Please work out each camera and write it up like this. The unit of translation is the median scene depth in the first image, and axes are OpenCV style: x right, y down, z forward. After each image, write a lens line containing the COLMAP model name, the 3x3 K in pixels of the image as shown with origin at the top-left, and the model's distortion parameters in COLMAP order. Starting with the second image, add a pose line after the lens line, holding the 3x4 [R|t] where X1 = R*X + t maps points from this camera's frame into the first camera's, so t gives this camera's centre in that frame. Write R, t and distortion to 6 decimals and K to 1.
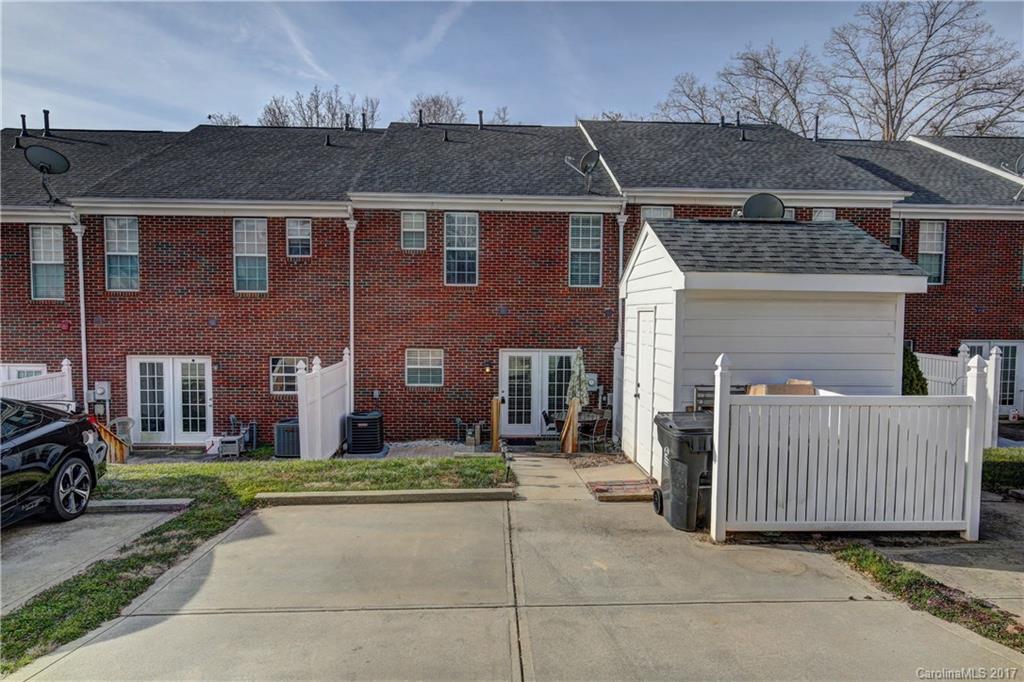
lens RADIAL K [[629.9, 0, 512.0], [0, 629.9, 341.0], [0, 0, 1]] dist [-0.000913, -0.001011]
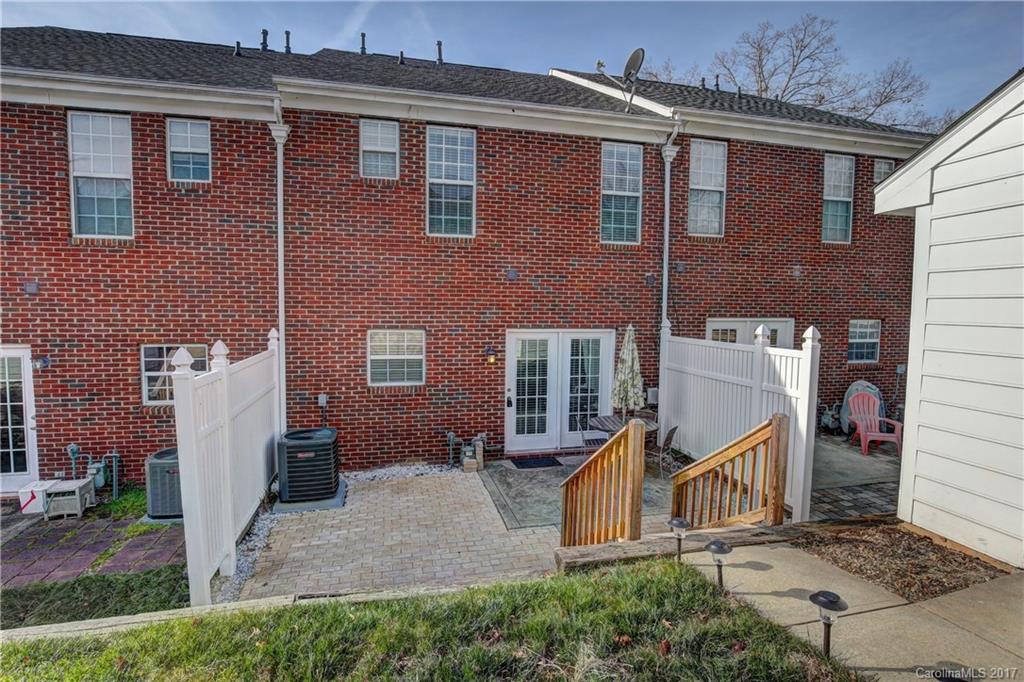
lens RADIAL K [[523.8, 0, 512.0], [0, 523.8, 341.0], [0, 0, 1]] dist [-0.021104, 0.000506]
pose [[0.980644, -0.011725, 0.195448, -0.128380], [0.008727, 0.999831, 0.016194, 0.016238], [-0.195605, -0.014175, 0.980580, 0.434088]]
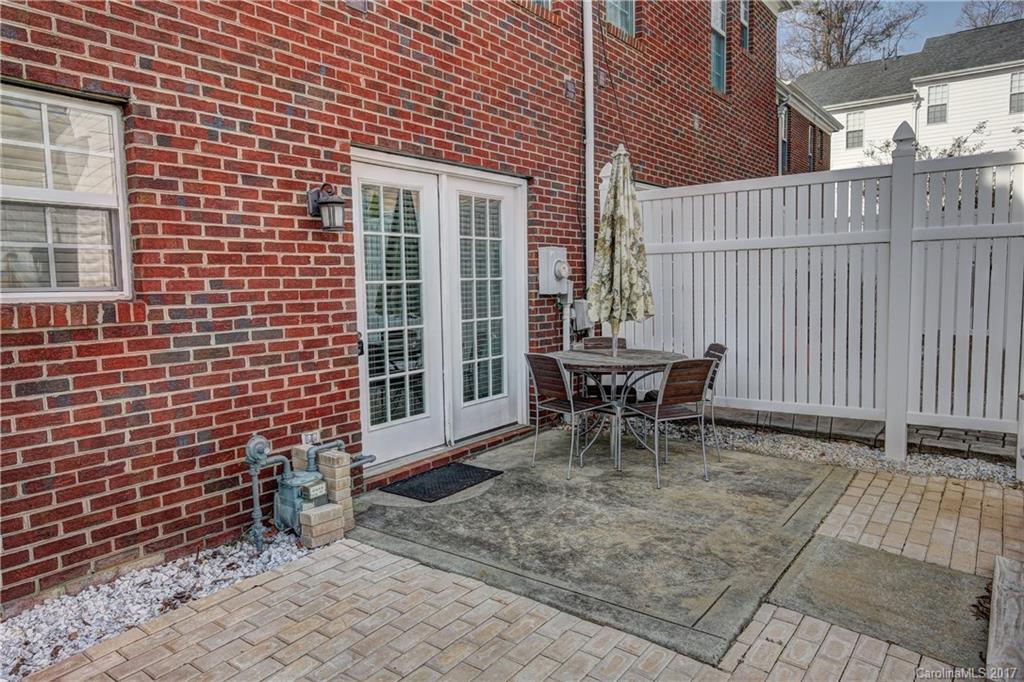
lens RADIAL K [[679.6, 0, 512.0], [0, 679.6, 341.0], [0, 0, 1]] dist [-0.000218, -0.000239]
pose [[0.629351, -0.090732, 0.771806, -0.203921], [0.070316, 0.995736, 0.059719, 0.081812], [-0.773933, 0.016686, 0.633047, 0.778753]]
